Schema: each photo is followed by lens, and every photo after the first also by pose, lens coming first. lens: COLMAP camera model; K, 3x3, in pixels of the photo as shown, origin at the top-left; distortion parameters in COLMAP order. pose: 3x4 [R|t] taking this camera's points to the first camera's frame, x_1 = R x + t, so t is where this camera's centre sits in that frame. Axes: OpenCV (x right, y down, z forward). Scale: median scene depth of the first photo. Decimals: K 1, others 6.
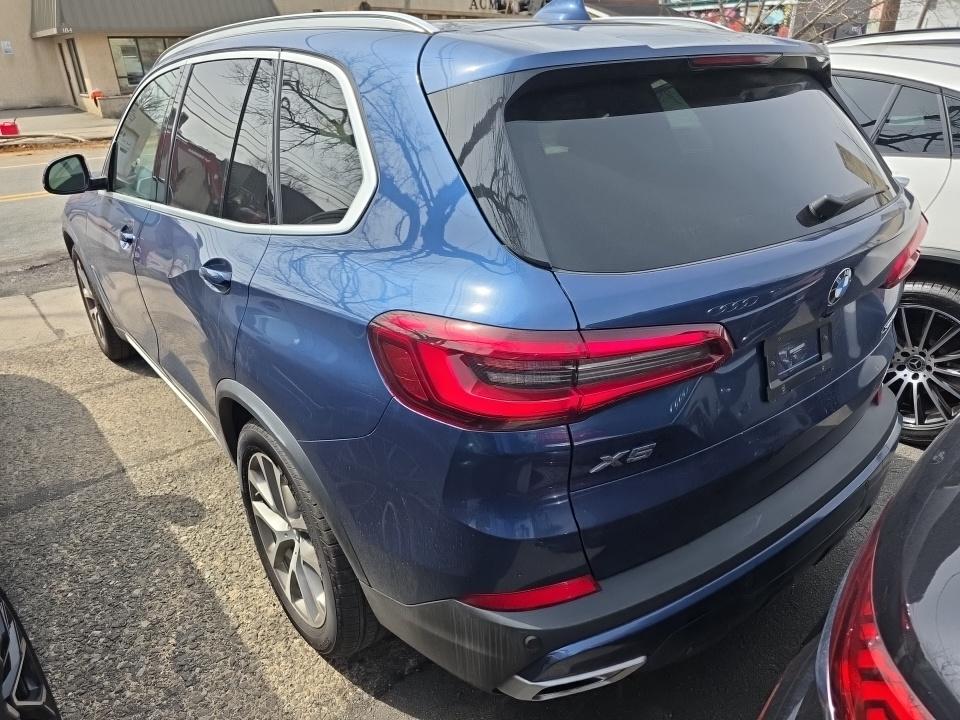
lens RADIAL K [[626.0, 0, 480.3], [0, 626.0, 386.9], [0, 0, 1]] dist [-0.001289, -0.006705]
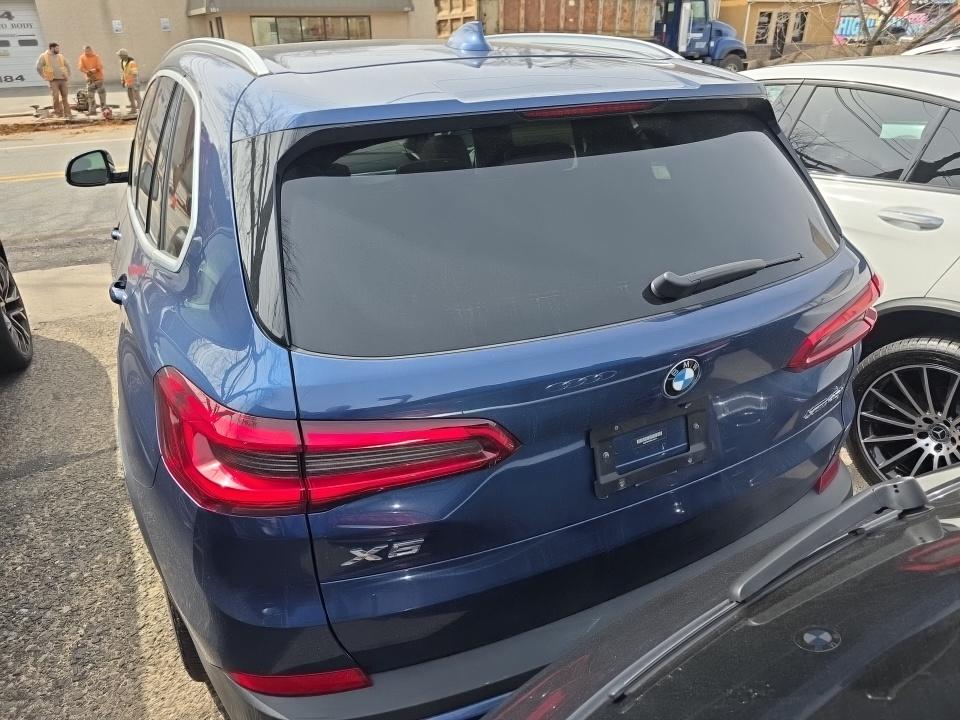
lens RADIAL K [[632.4, 0, 480.0], [0, 632.4, 360.0], [0, 0, 1]] dist [0.004840, -0.013026]
pose [[0.981617, 0.090946, -0.167802, 0.227325], [-0.092273, 0.995734, -0.000110, -0.081412], [0.167076, 0.015592, 0.985821, 0.048717]]
